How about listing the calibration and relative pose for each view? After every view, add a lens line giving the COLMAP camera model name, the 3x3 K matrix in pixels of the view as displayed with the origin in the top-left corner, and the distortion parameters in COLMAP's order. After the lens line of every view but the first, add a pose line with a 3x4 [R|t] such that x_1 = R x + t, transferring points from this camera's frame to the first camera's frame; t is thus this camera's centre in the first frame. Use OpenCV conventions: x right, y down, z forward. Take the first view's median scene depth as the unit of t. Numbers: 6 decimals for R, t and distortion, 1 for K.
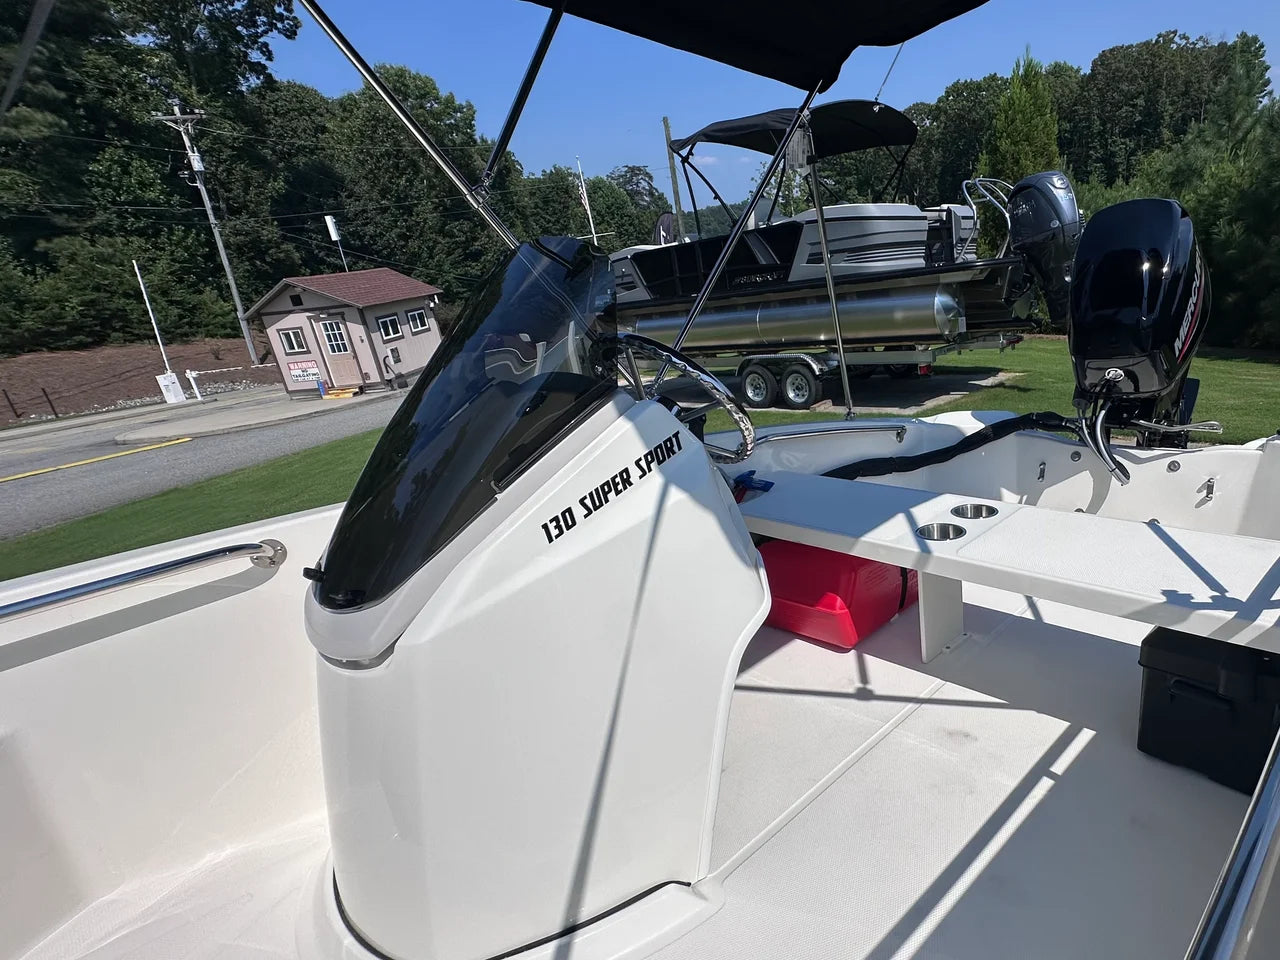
lens RADIAL K [[684.0, 0, 801.0], [0, 684.0, 480.5], [0, 0, 1]] dist [-0.005124, 0.001861]
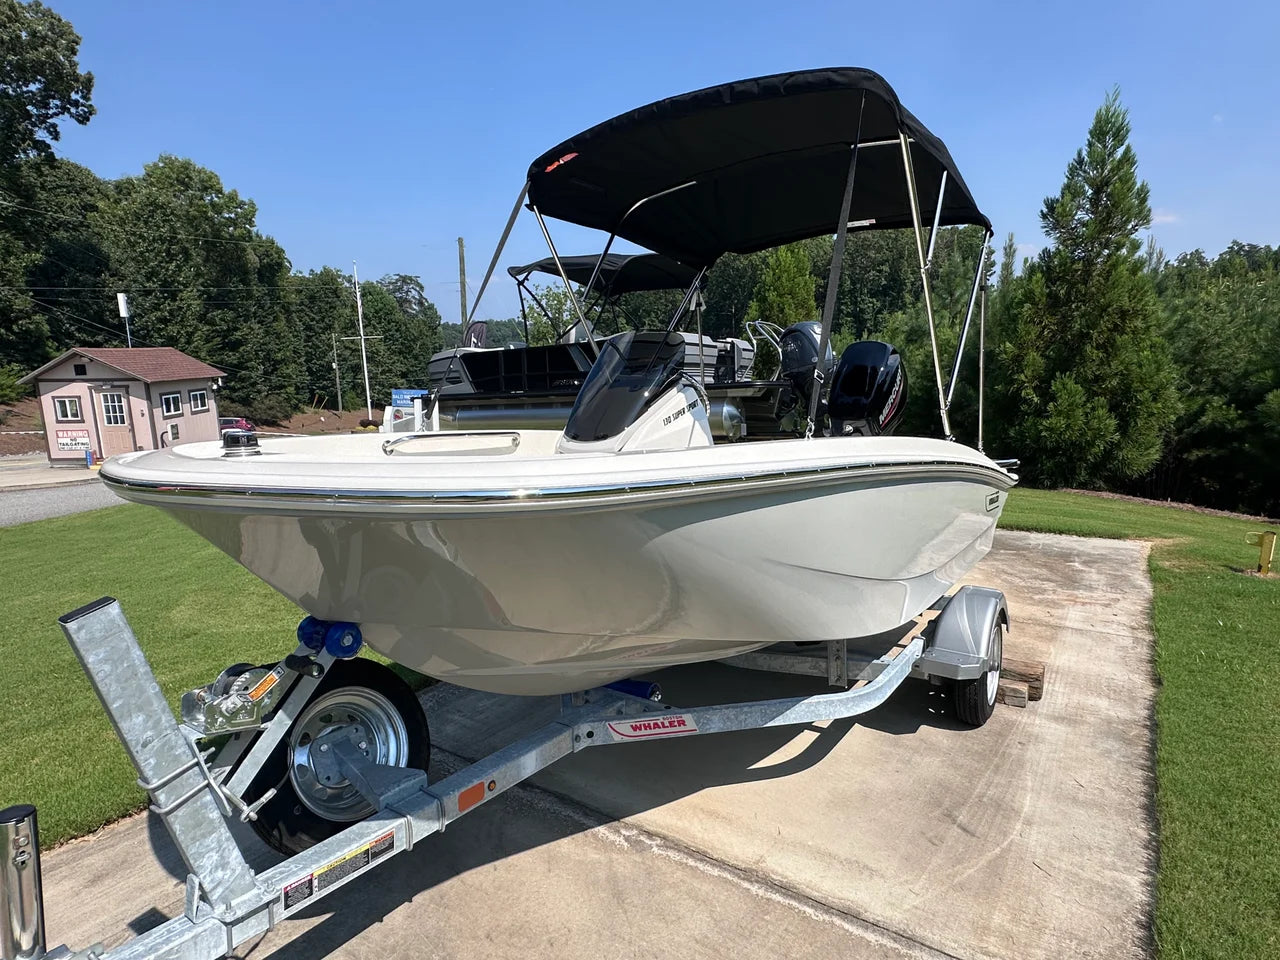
lens RADIAL K [[710.5, 0, 635.2], [0, 710.5, 488.7], [0, 0, 1]] dist [-0.002037, 0.000686]
pose [[0.991258, 0.069916, 0.111887, -0.071468], [-0.050546, 0.984586, -0.167436, 0.076847], [-0.121869, 0.160317, 0.979513, -0.171154]]
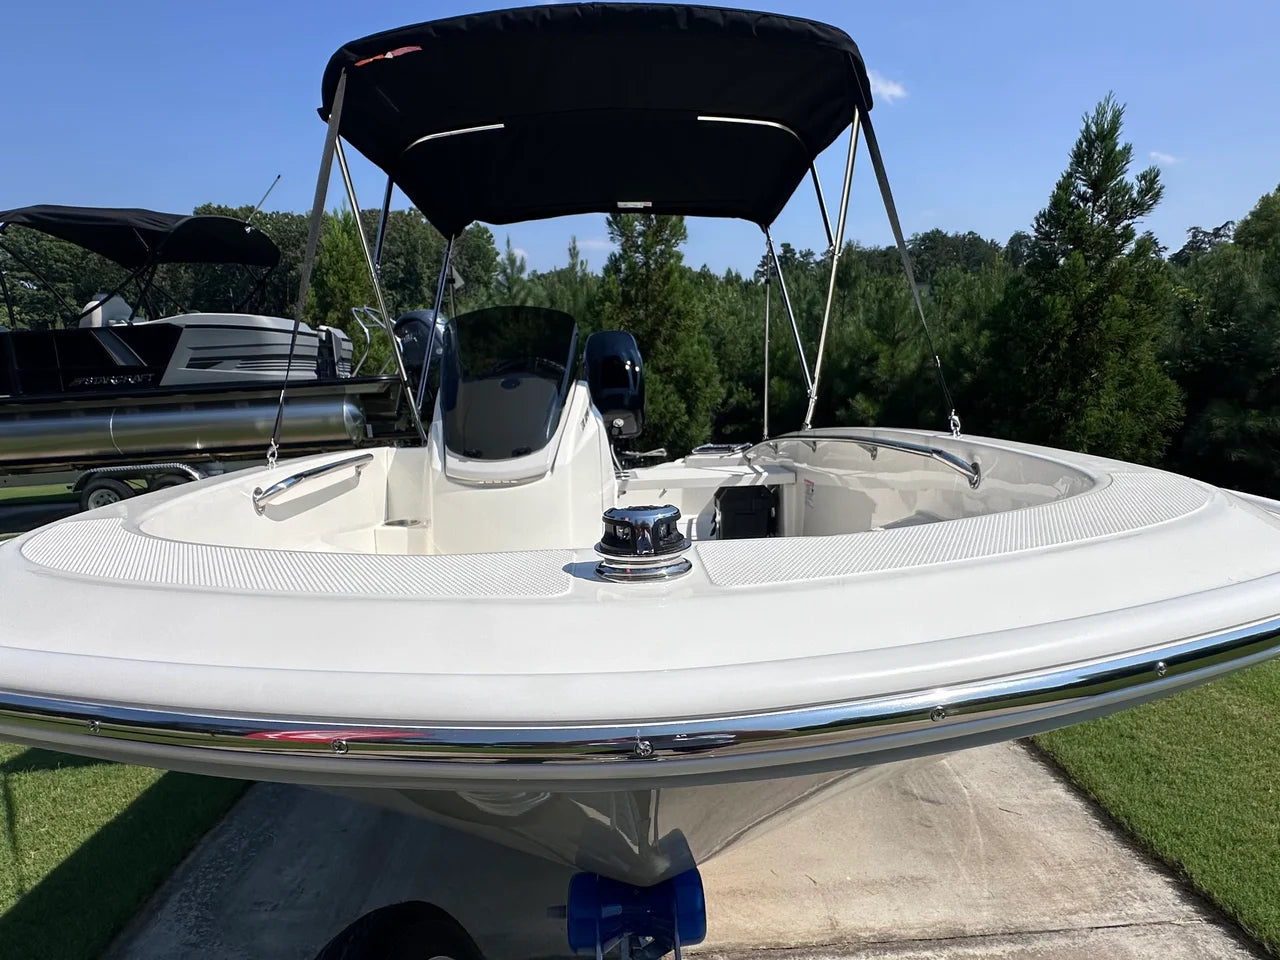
lens RADIAL K [[716.6, 0, 641.2], [0, 716.6, 481.9], [0, 0, 1]] dist [-0.004855, 0.000081]
pose [[0.730063, -0.028045, 0.682805, -0.163944], [0.161238, 0.978017, -0.132228, 0.053030], [-0.664086, 0.206629, 0.718536, -0.072483]]
